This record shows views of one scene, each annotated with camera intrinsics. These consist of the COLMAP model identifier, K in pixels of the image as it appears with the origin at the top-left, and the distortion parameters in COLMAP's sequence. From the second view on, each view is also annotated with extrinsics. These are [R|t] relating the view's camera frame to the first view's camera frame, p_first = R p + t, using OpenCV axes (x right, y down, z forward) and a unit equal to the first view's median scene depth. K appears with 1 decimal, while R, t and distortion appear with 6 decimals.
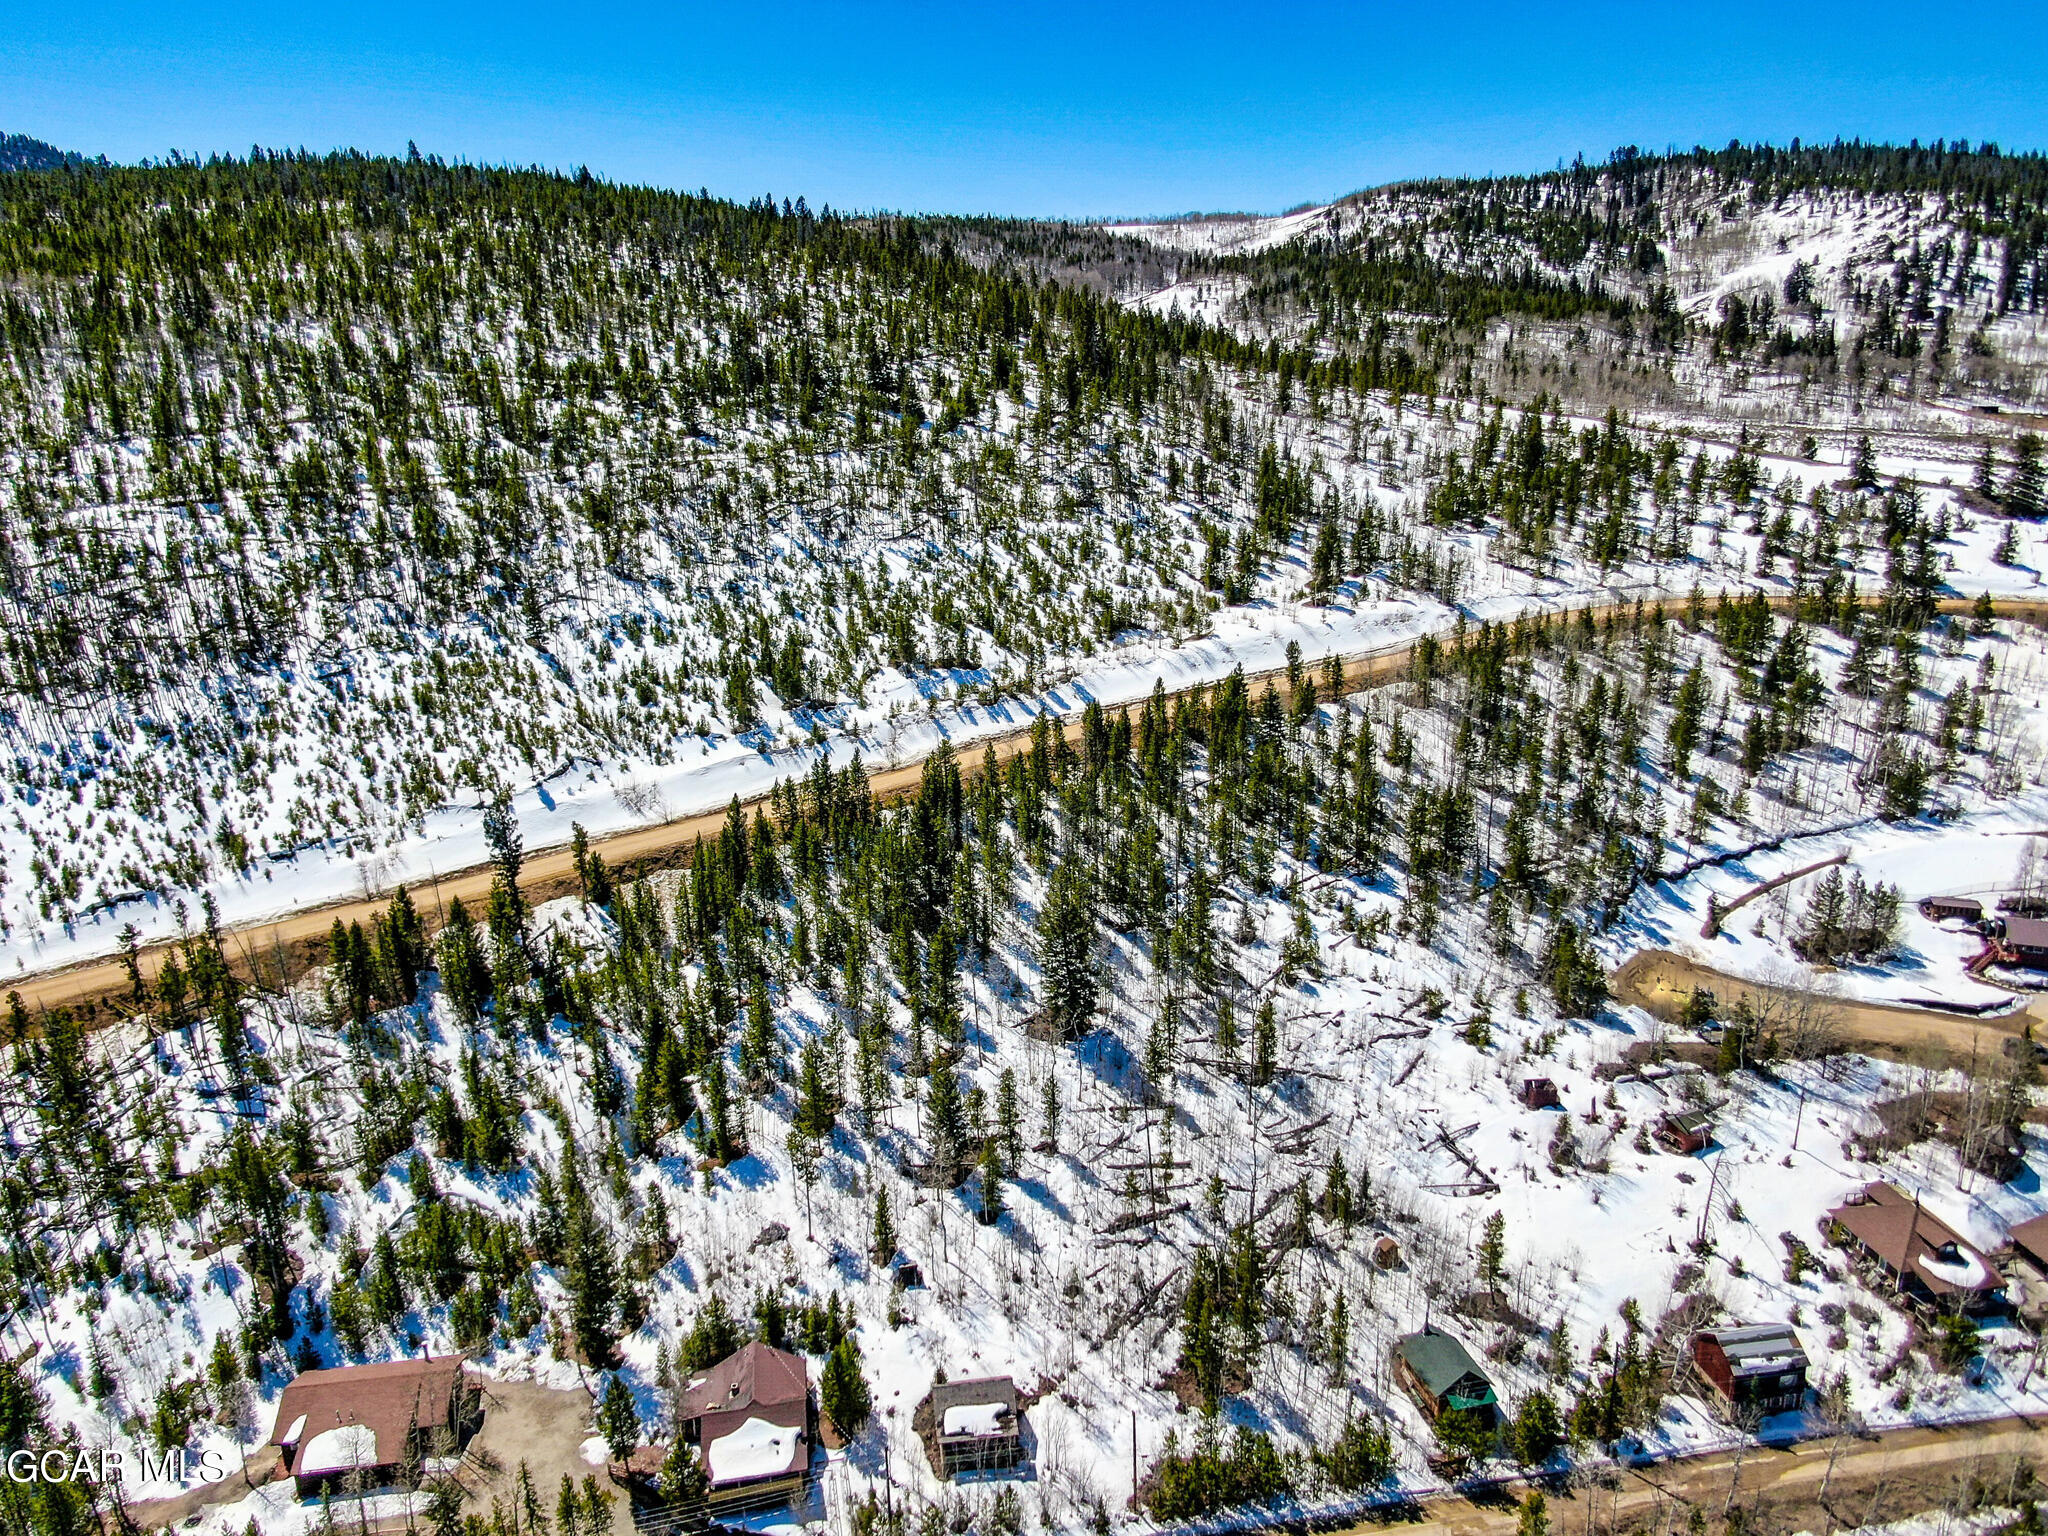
lens RADIAL K [[1466.0, 0, 1019.6], [0, 1466.0, 781.8], [0, 0, 1]] dist [0.010698, -0.008944]
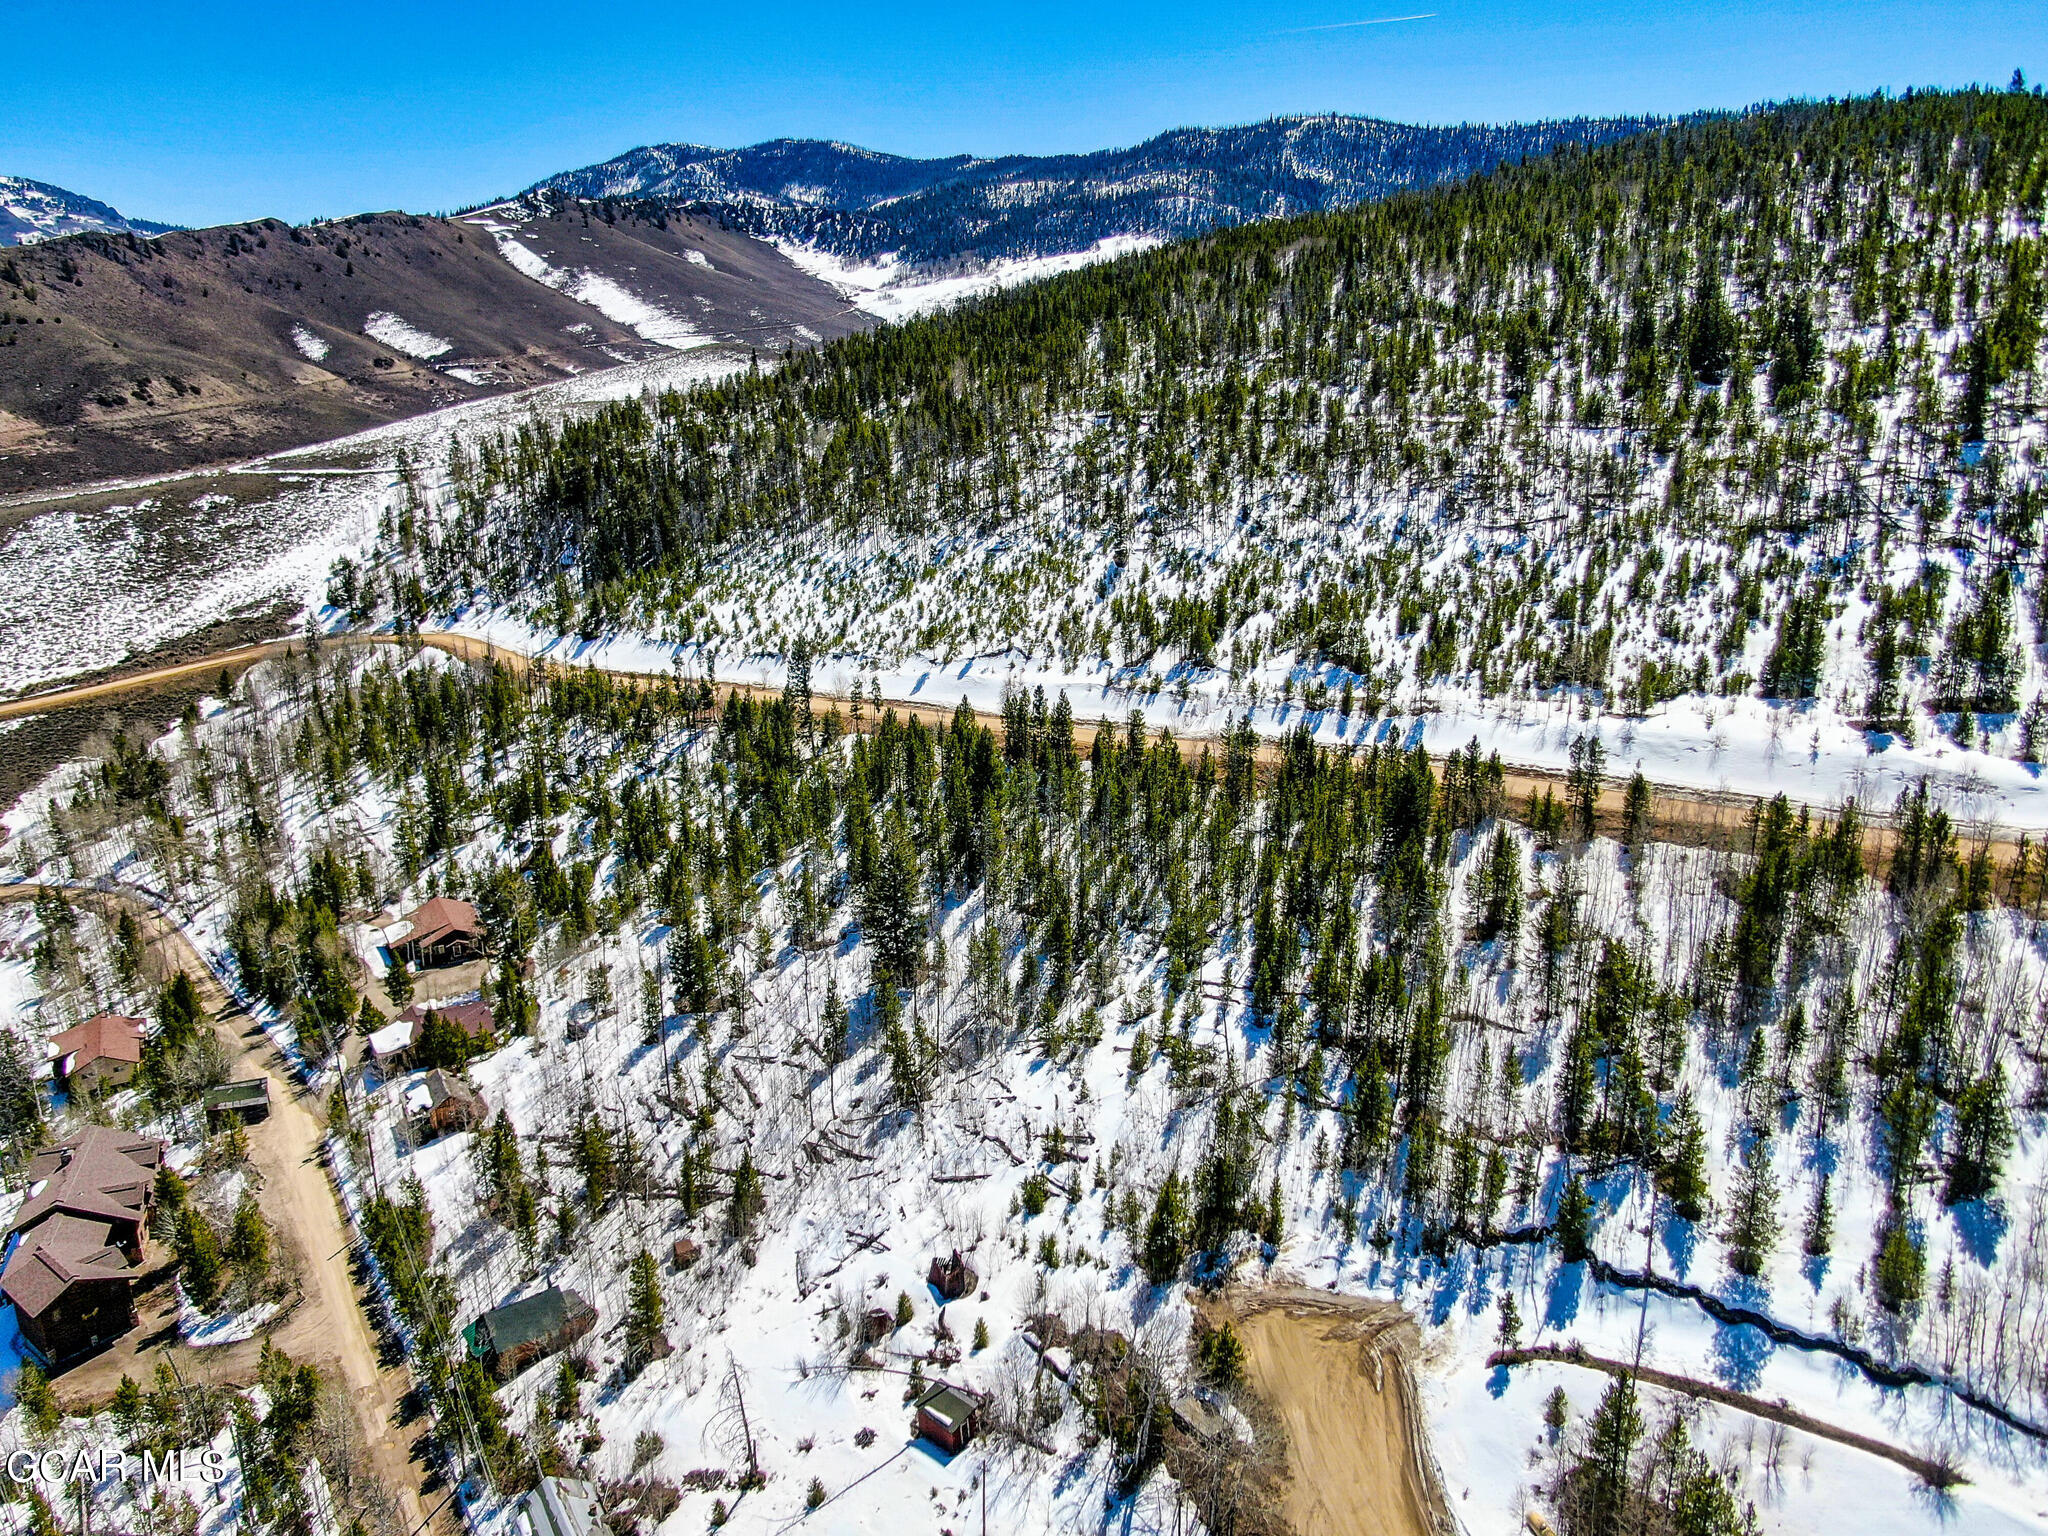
lens RADIAL K [[1466.0, 0, 1028.0], [0, 1466.0, 760.9], [0, 0, 1]] dist [0.010698, -0.008944]
pose [[0.384385, 0.287245, -0.877347, 0.828158], [-0.273883, 0.943057, 0.188765, -0.169873], [0.881610, 0.167732, 0.441168, 0.552986]]
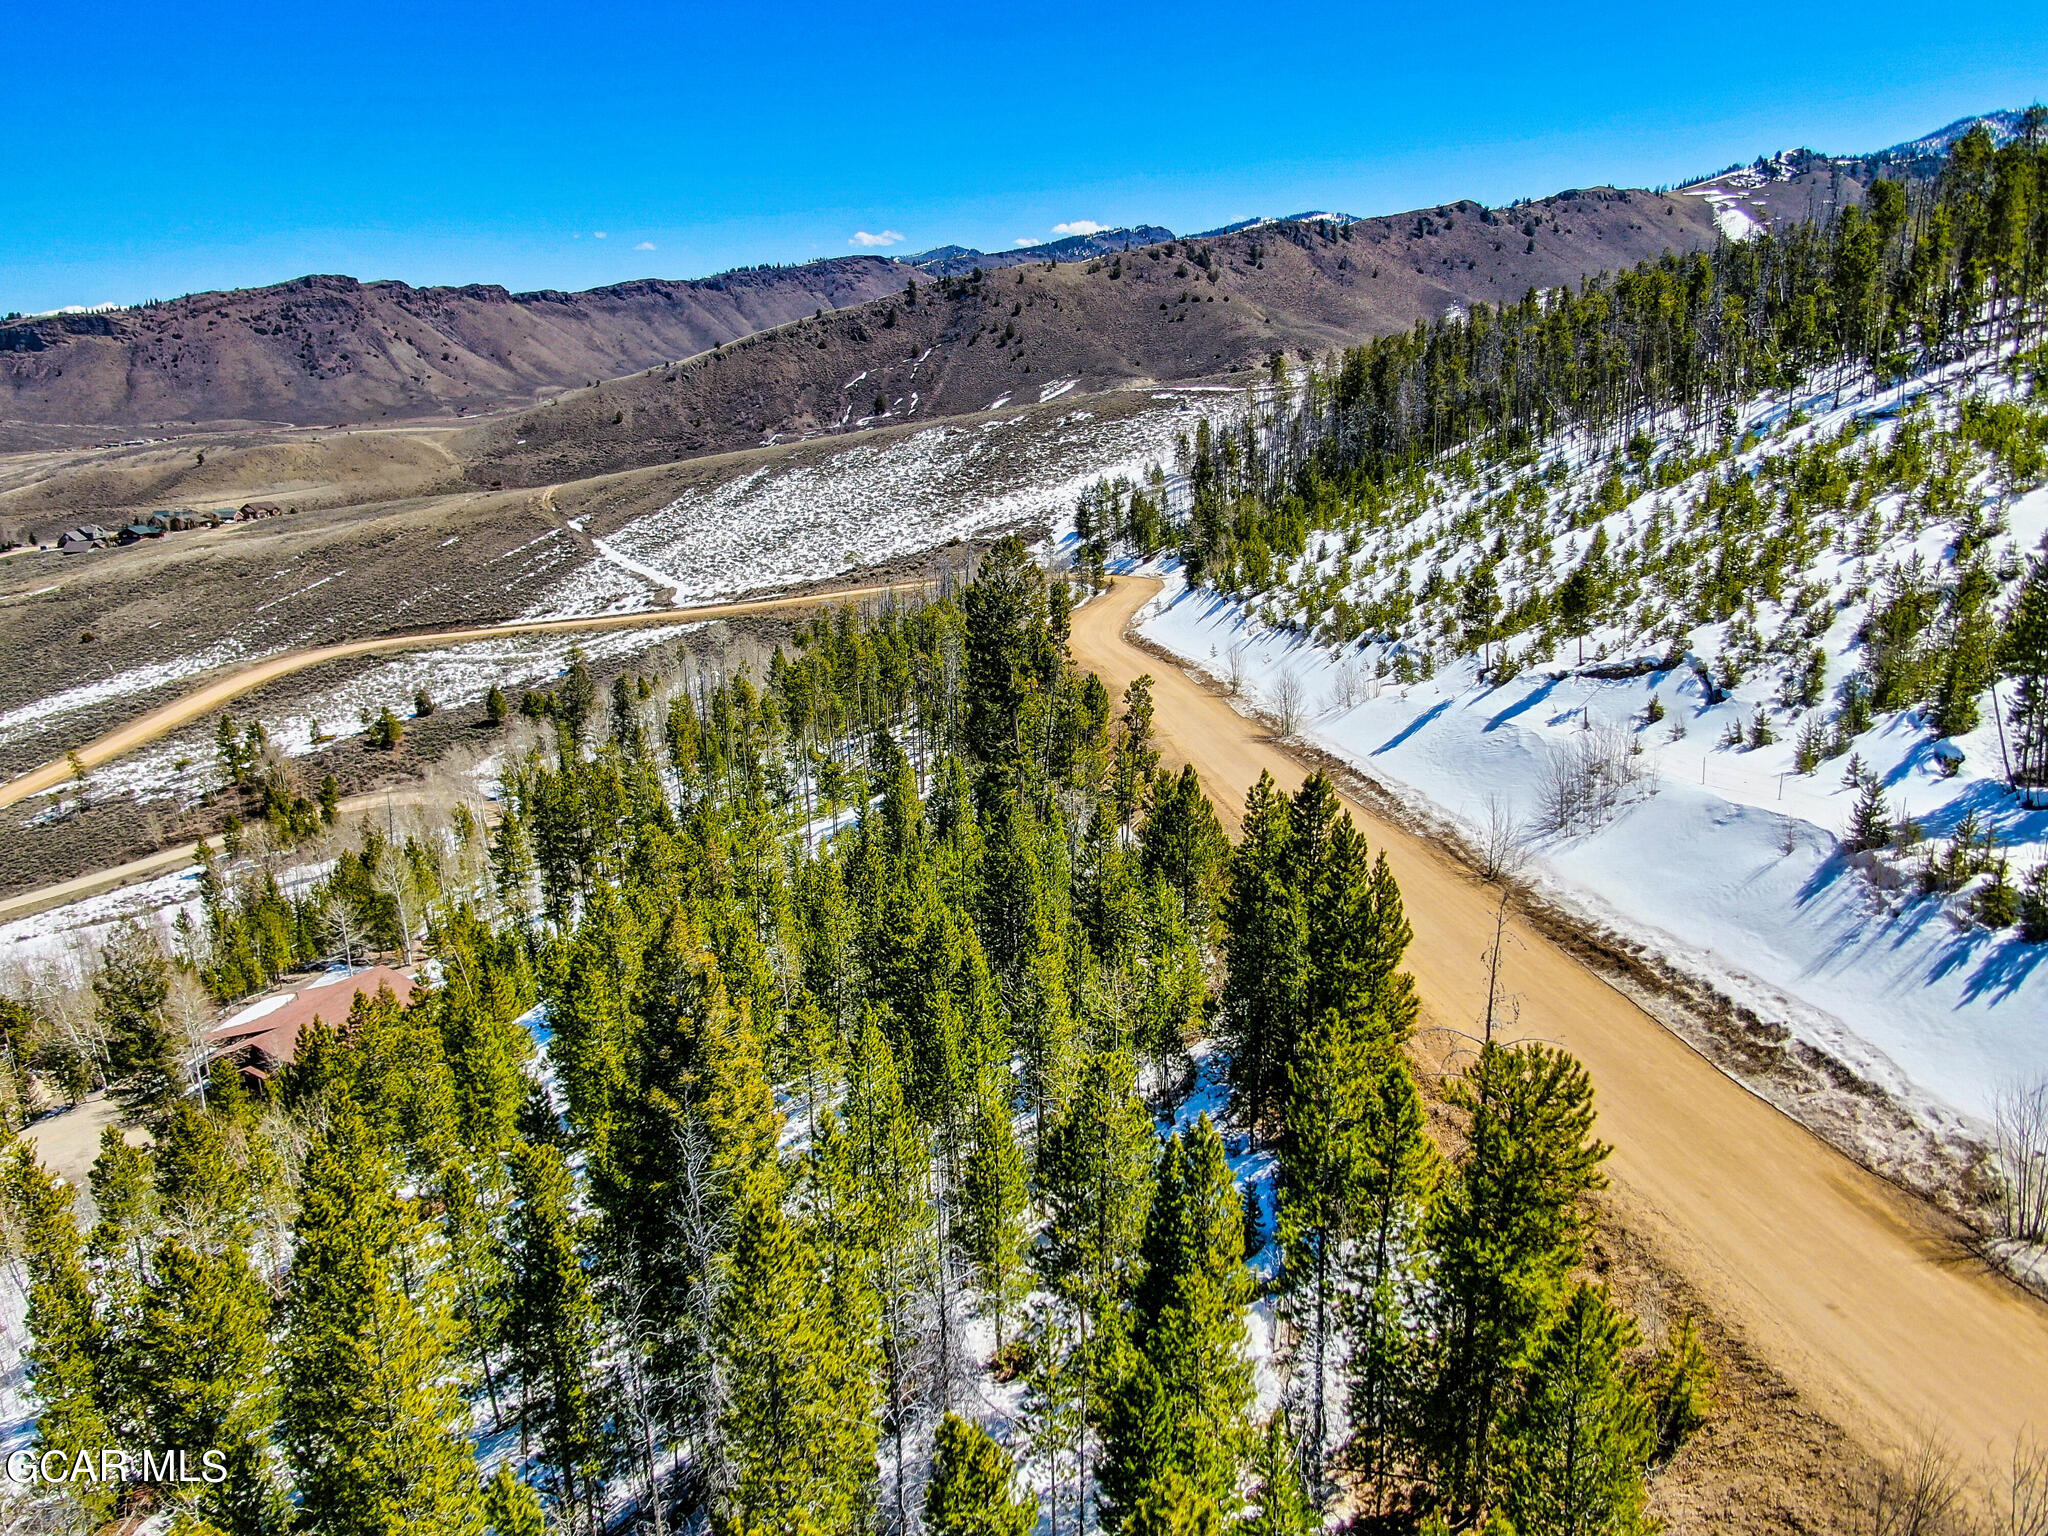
lens RADIAL K [[1466.0, 0, 1021.8], [0, 1466.0, 765.3], [0, 0, 1]] dist [0.010698, -0.008944]
pose [[-0.383361, 0.280566, -0.879953, 0.084887], [-0.234597, 0.891917, 0.386585, -0.101098], [0.893308, 0.354636, -0.276106, 1.052438]]
